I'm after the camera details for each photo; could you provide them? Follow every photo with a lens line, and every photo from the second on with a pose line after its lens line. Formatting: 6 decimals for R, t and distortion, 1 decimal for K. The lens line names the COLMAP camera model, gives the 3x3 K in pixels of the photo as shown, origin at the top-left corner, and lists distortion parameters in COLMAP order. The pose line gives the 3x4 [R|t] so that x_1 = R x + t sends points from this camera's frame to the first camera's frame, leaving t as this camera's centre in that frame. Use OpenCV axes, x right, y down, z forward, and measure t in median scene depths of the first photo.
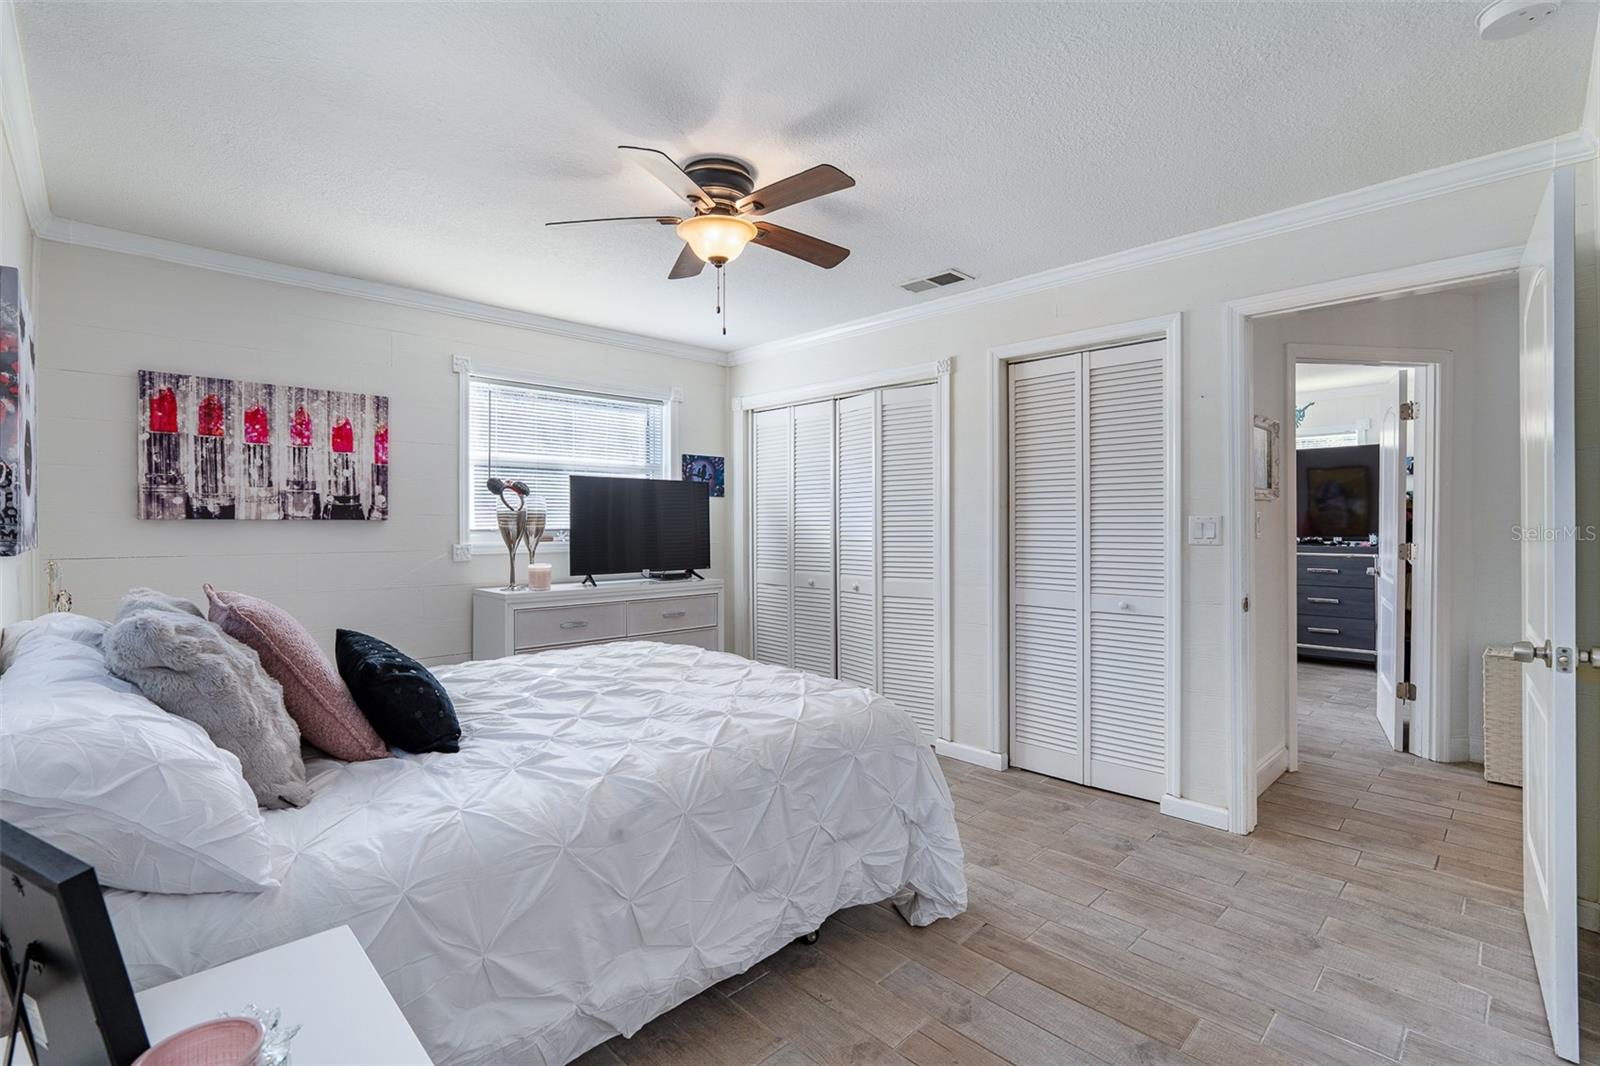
lens RADIAL K [[723.1, 0, 806.1], [0, 723.1, 528.9], [0, 0, 1]] dist [-0.012371, 0.001975]
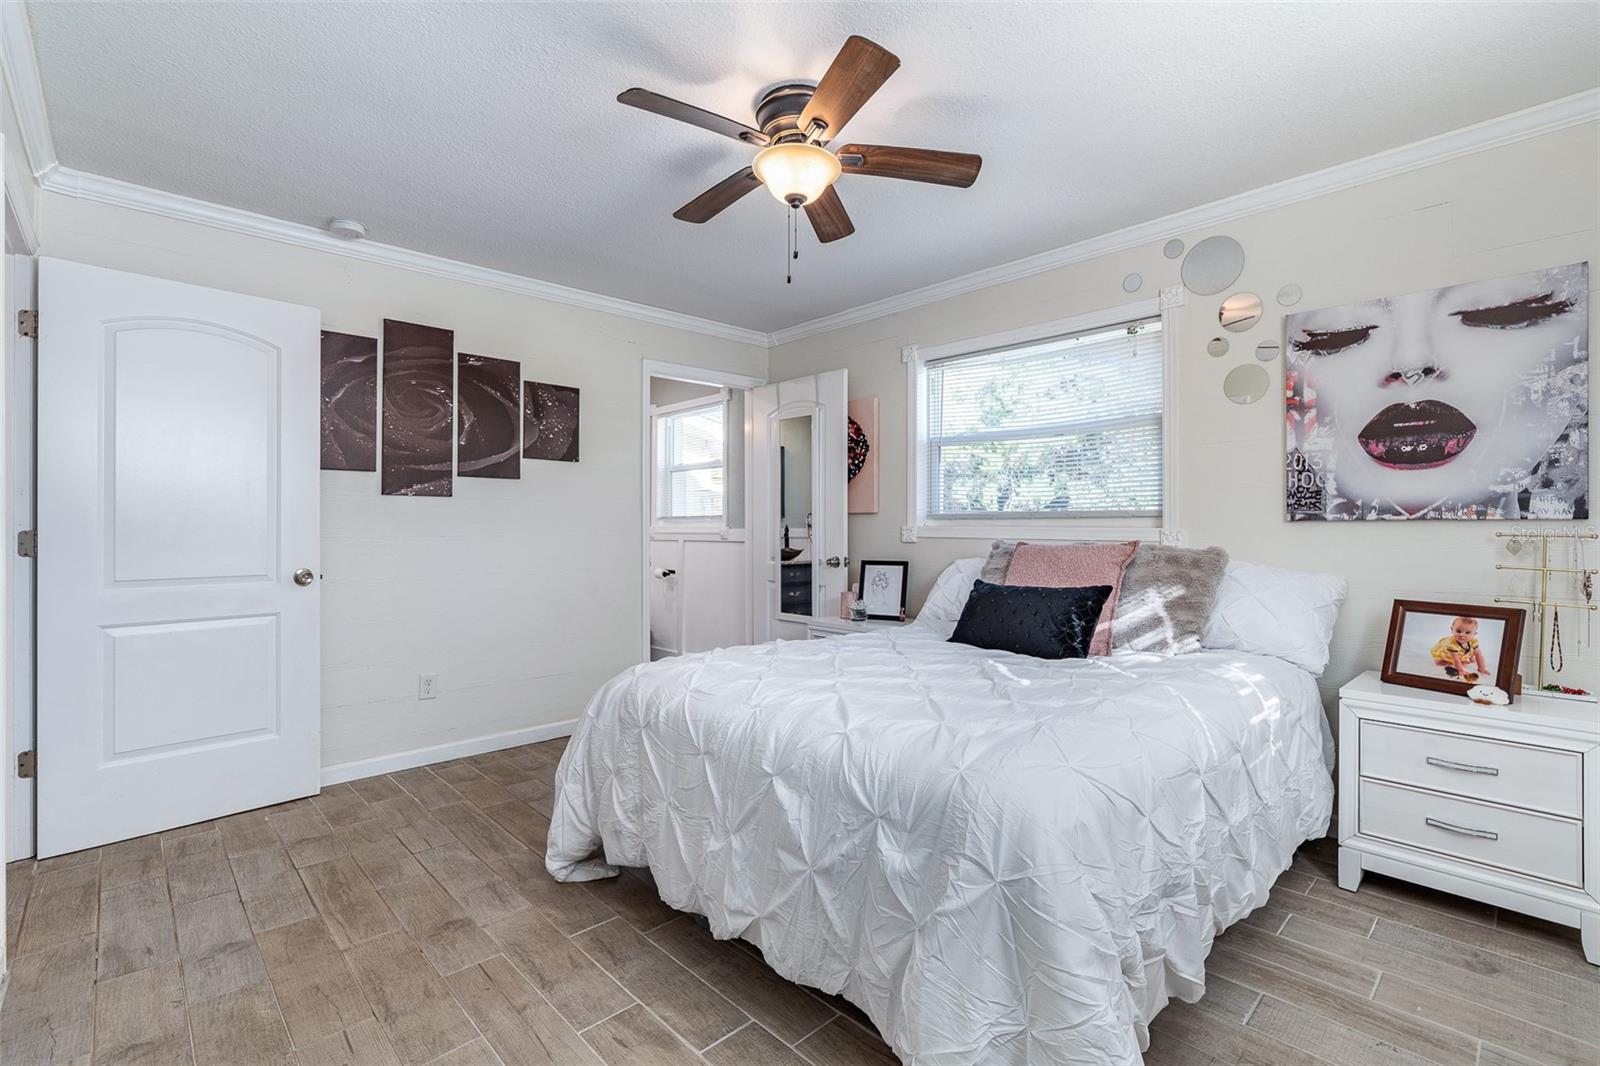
lens RADIAL K [[723.1, 0, 791.2], [0, 723.1, 520.7], [0, 0, 1]] dist [-0.012371, 0.001975]
pose [[-0.999648, -0.000261, 0.026519, -0.101075], [-0.000411, 0.999984, -0.005626, 0.024857], [-0.026517, -0.005635, -0.999632, 1.400491]]
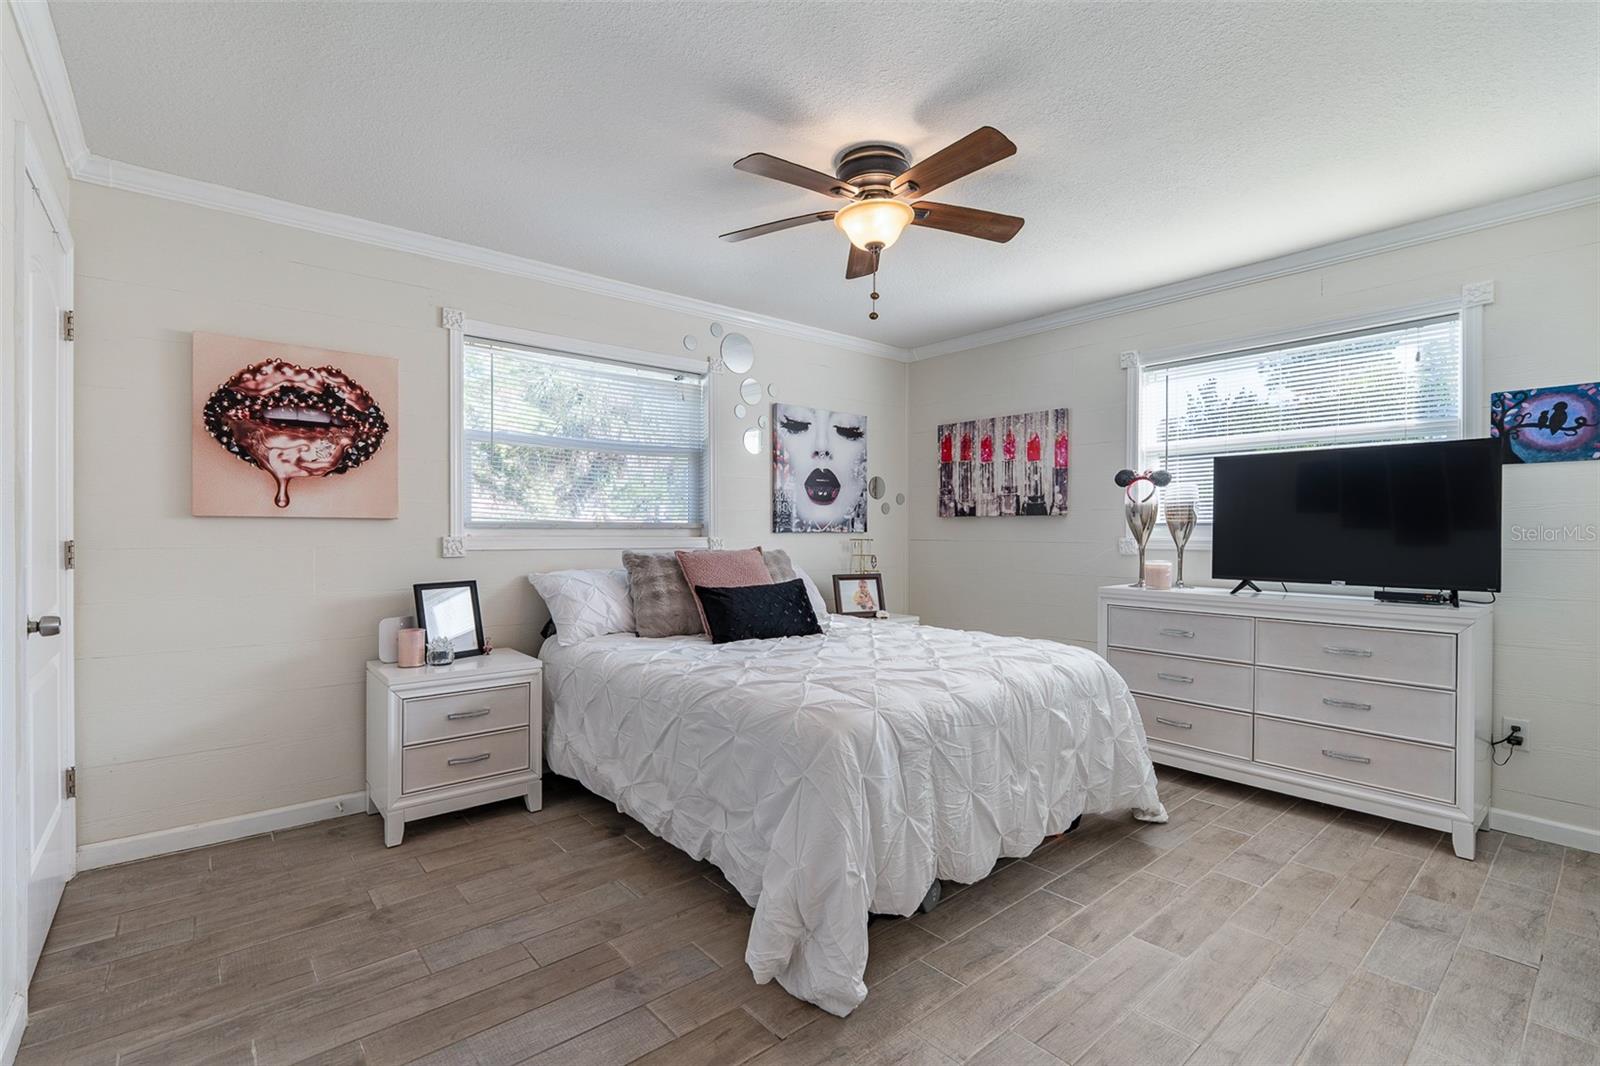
lens RADIAL K [[723.1, 0, 795.1], [0, 723.1, 542.1], [0, 0, 1]] dist [-0.012371, 0.001975]
pose [[-0.081752, 0.018330, -0.996484, 0.657695], [-0.006826, 0.999797, 0.018951, 0.013209], [0.996629, 0.008351, -0.081611, 0.718209]]
